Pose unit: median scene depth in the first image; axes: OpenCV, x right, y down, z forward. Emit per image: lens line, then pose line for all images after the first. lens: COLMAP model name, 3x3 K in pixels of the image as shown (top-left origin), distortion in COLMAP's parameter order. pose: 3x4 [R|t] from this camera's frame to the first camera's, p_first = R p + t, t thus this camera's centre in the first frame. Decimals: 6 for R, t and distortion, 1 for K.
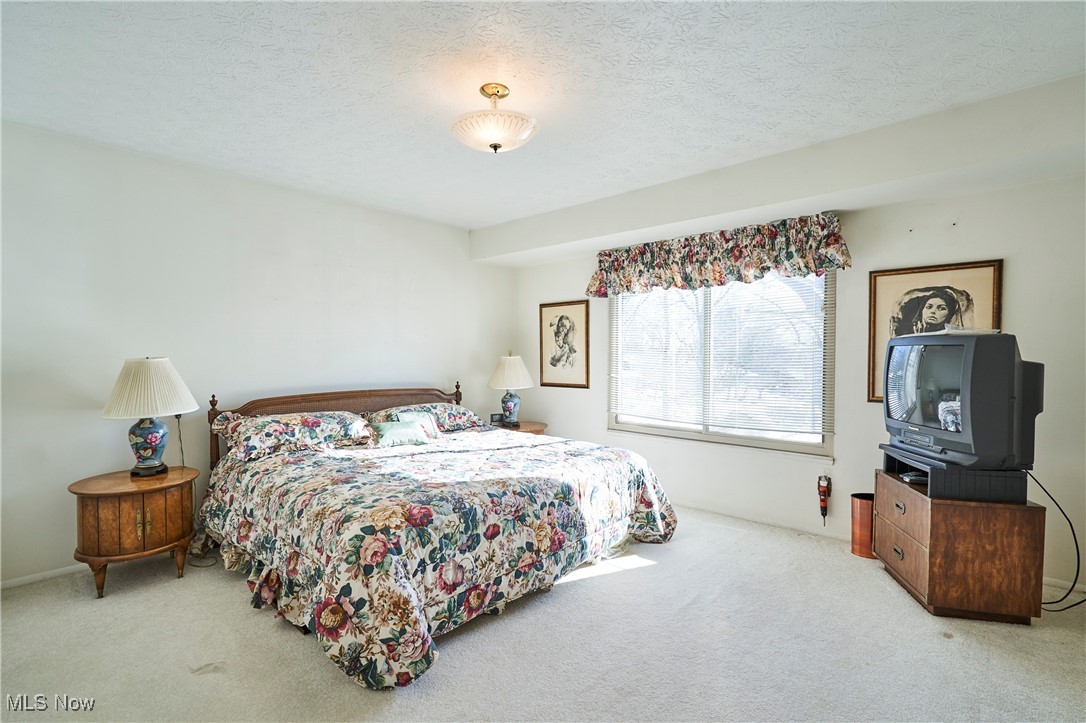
lens RADIAL K [[506.2, 0, 544.8], [0, 506.2, 365.0], [0, 0, 1]] dist [-0.003987, -0.000490]
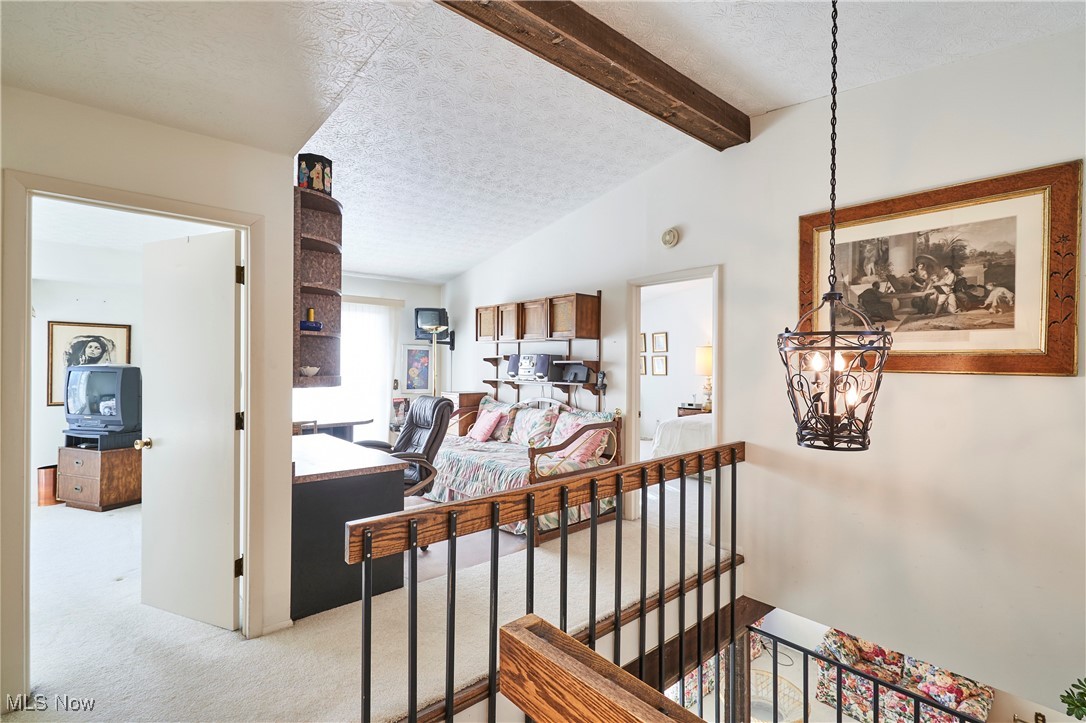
lens RADIAL K [[506.2, 0, 544.8], [0, 506.2, 365.0], [0, 0, 1]] dist [-0.003987, -0.000490]
pose [[0.116304, 0.000866, 0.993213, -0.808310], [0.007213, 0.999973, -0.001717, -0.043890], [-0.993187, 0.007363, 0.116295, -0.777117]]
